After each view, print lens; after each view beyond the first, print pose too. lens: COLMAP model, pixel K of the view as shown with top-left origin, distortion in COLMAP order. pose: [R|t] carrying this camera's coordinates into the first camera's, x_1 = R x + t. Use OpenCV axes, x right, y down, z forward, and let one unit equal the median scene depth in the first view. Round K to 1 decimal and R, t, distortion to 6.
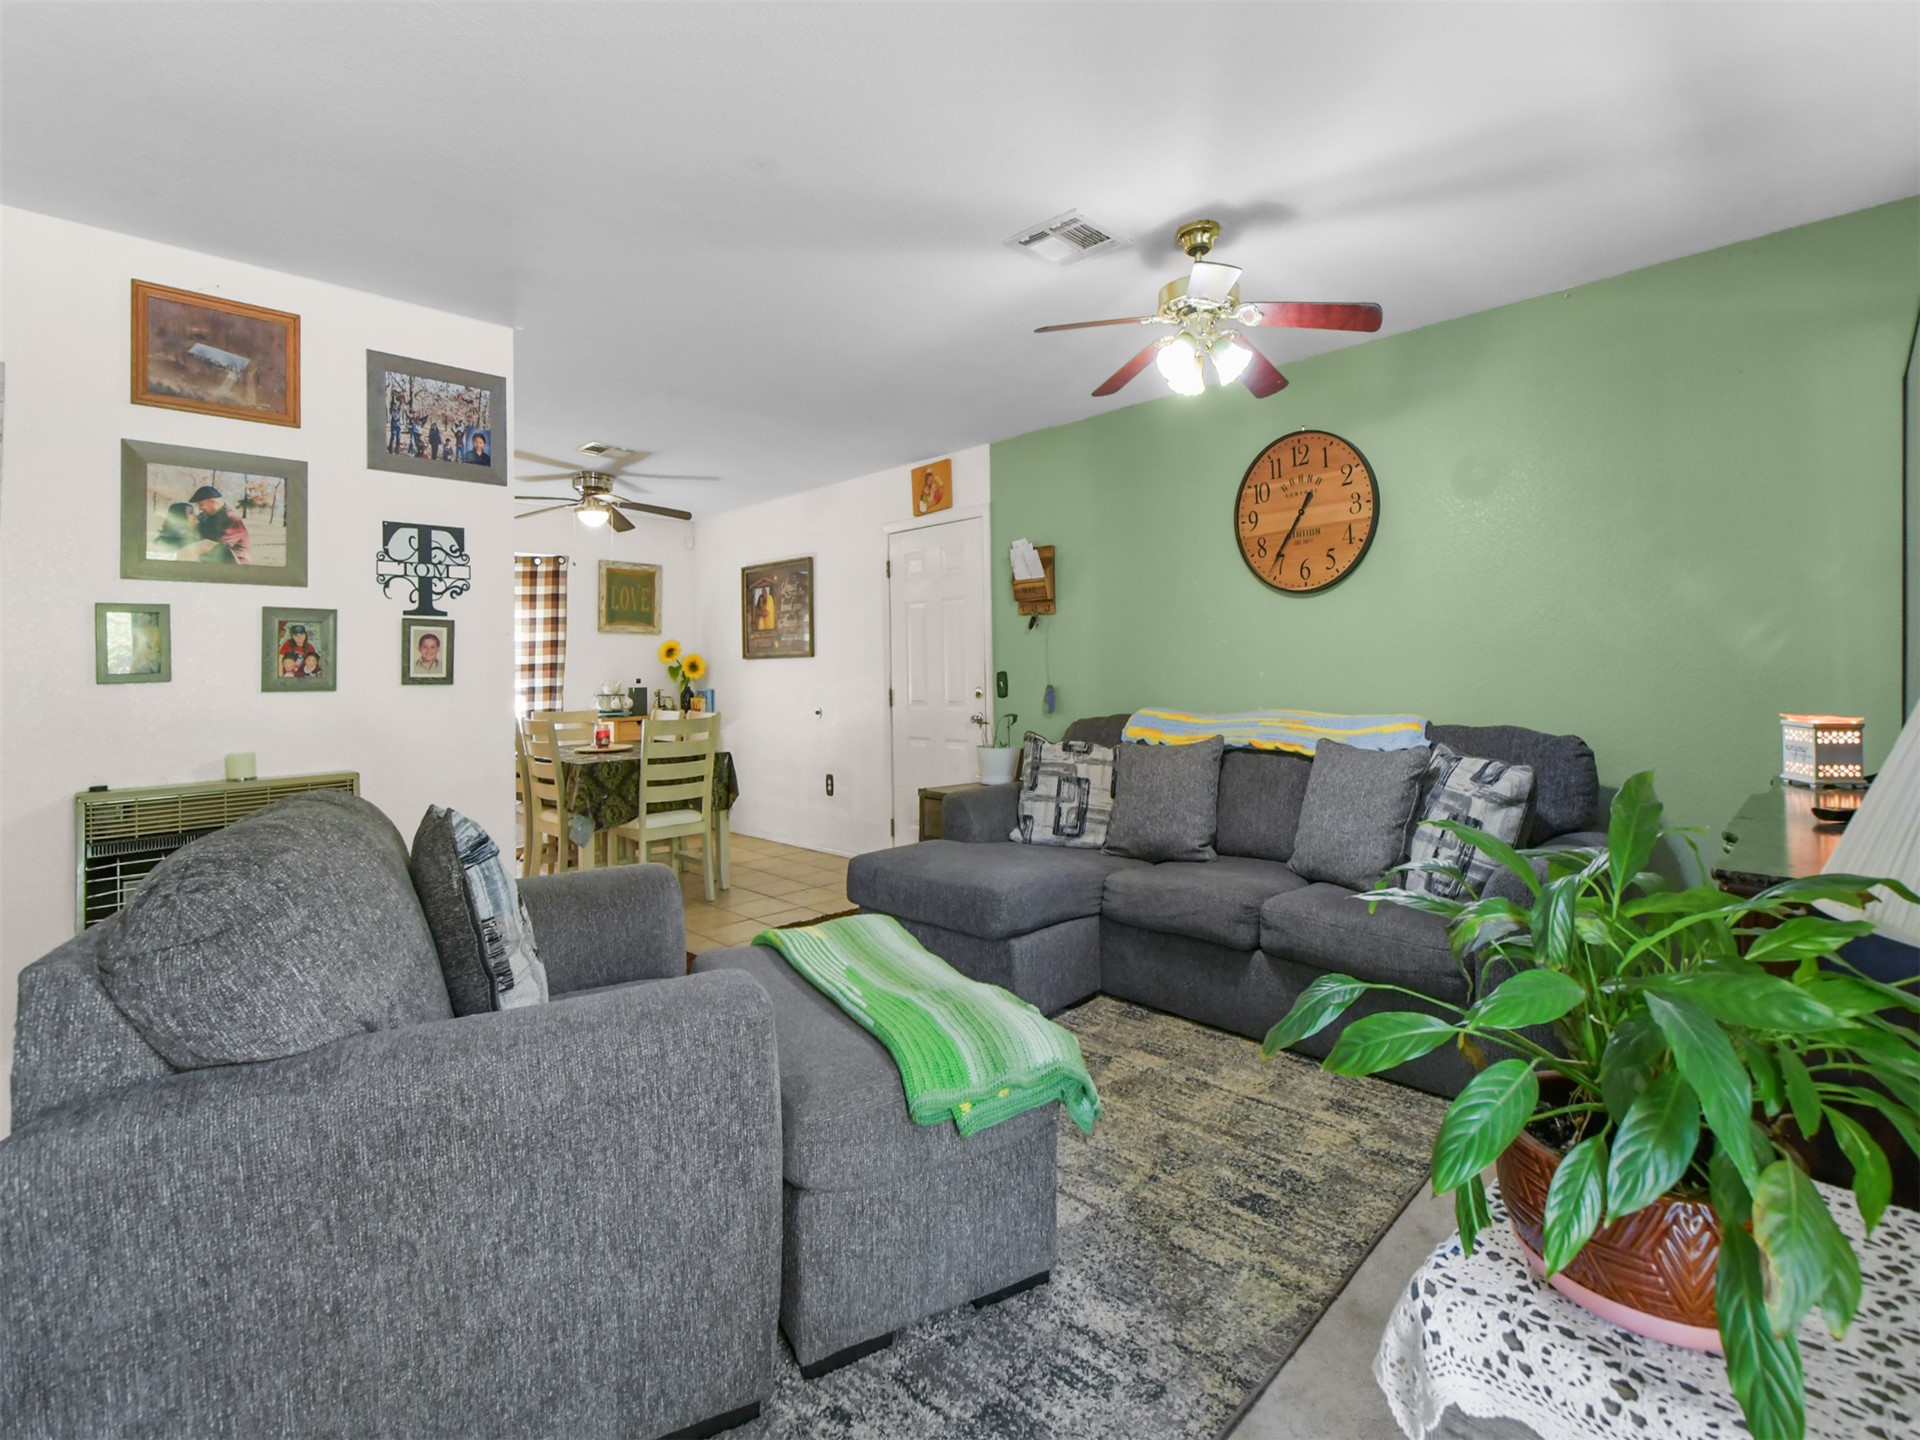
lens RADIAL K [[878.0, 0, 990.4], [0, 878.0, 653.6], [0, 0, 1]] dist [0.001088, -0.000023]
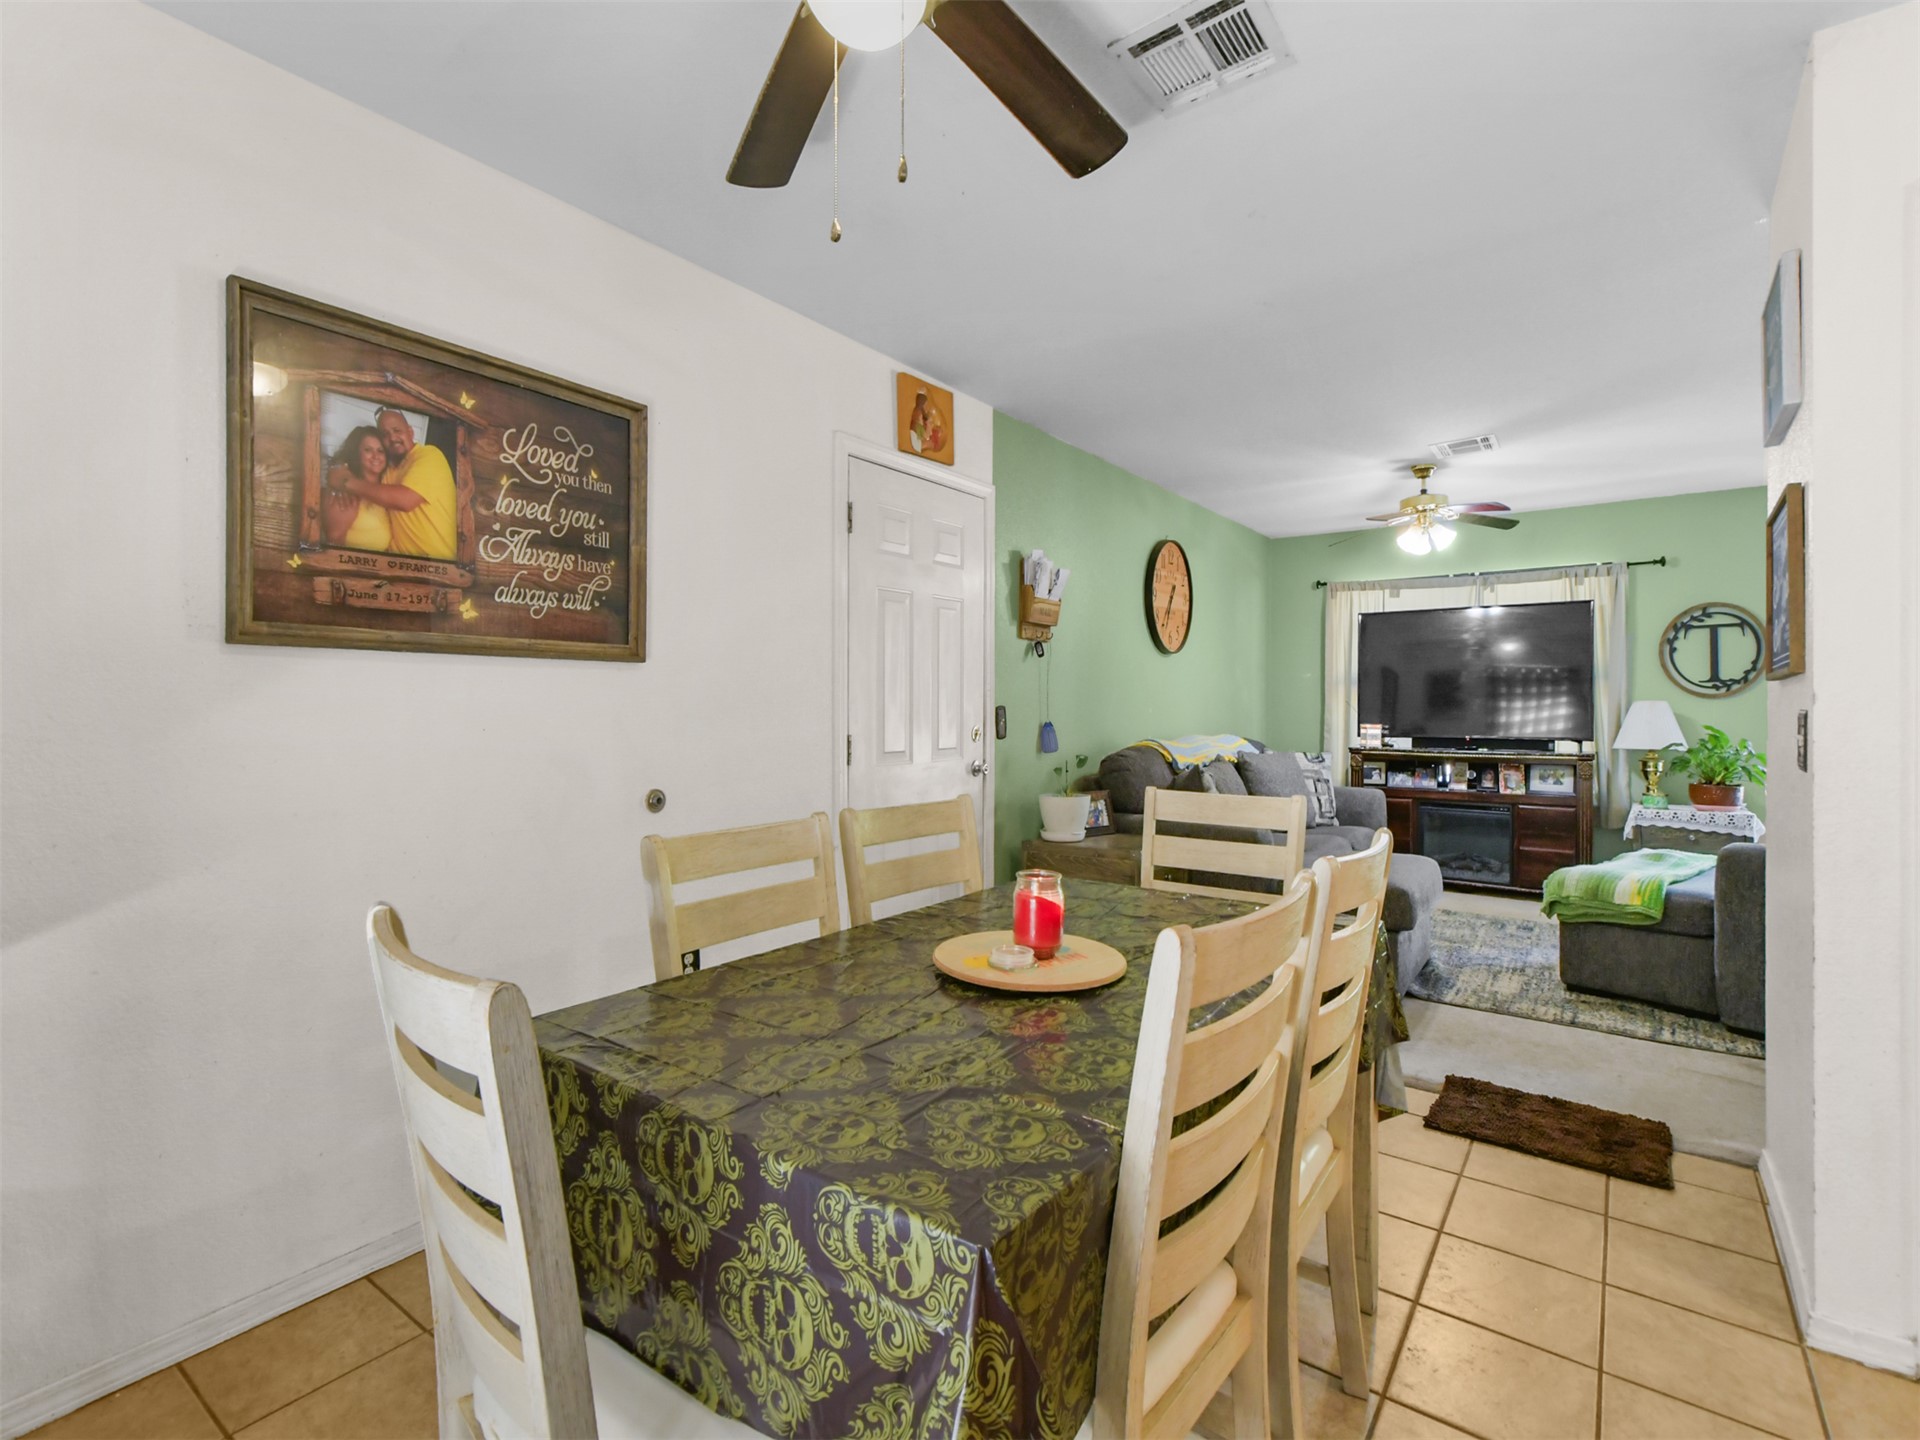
lens RADIAL K [[850.9, 0, 940.2], [0, 850.9, 721.2], [0, 0, 1]] dist [-0.018610, -0.000333]
pose [[-0.095885, -0.001971, 0.995390, -0.581435], [-0.016952, 0.999856, 0.000347, 0.027357], [-0.995248, -0.016840, -0.095905, 0.882031]]
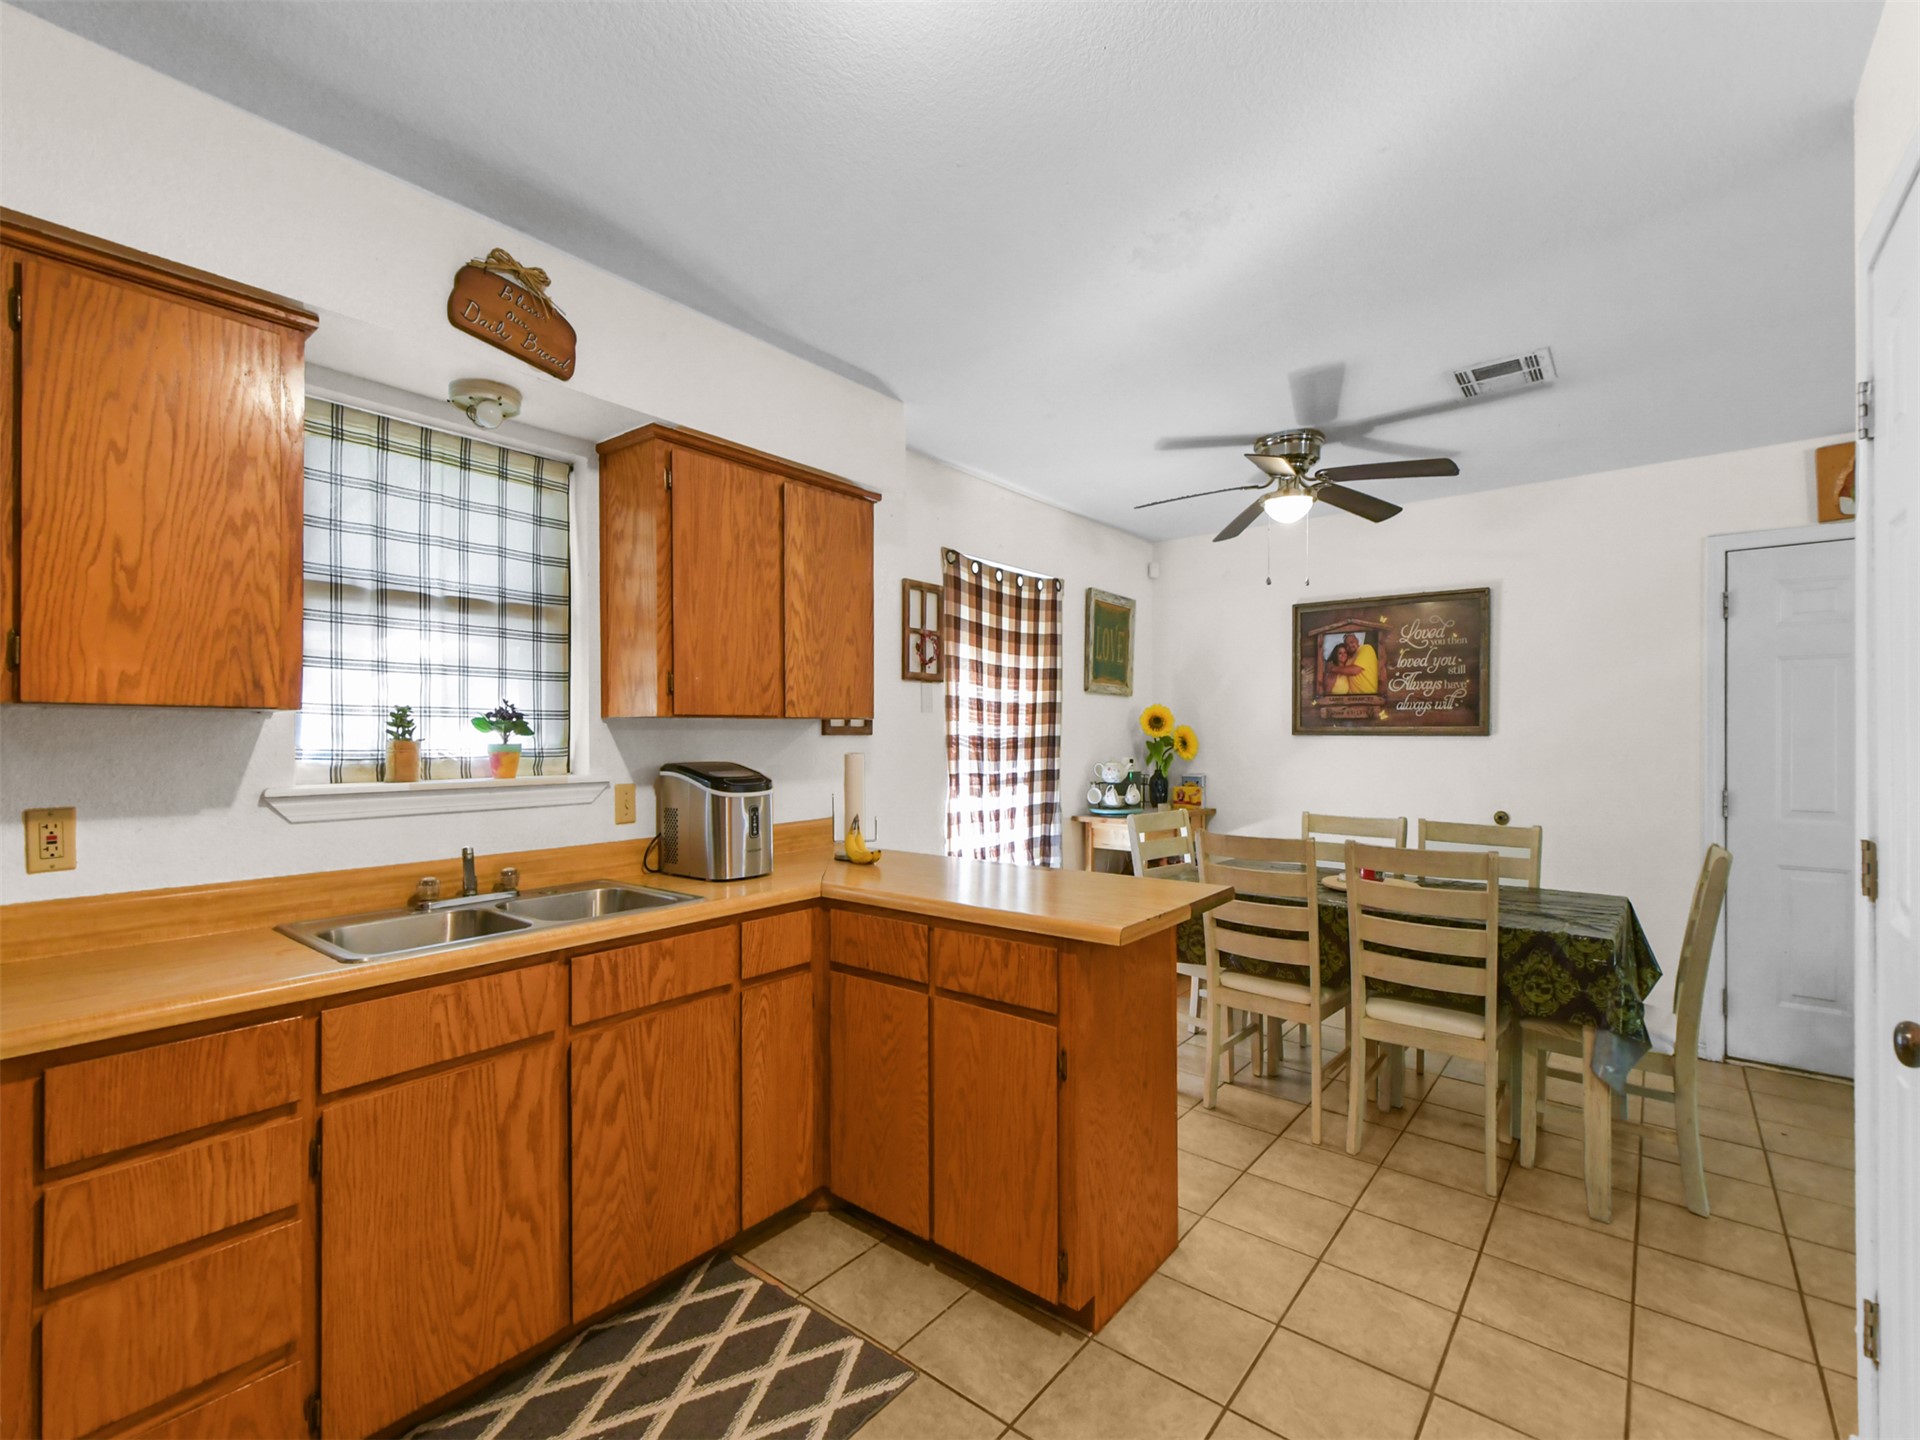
lens RADIAL K [[851.8, 0, 957.4], [0, 851.8, 733.9], [0, 0, 1]] dist [0.011898, -0.000426]
pose [[0.997065, 0.018471, 0.074304, -0.645335], [-0.019745, 0.999670, 0.016448, -0.000394], [-0.073976, -0.017867, 0.997100, 0.362852]]
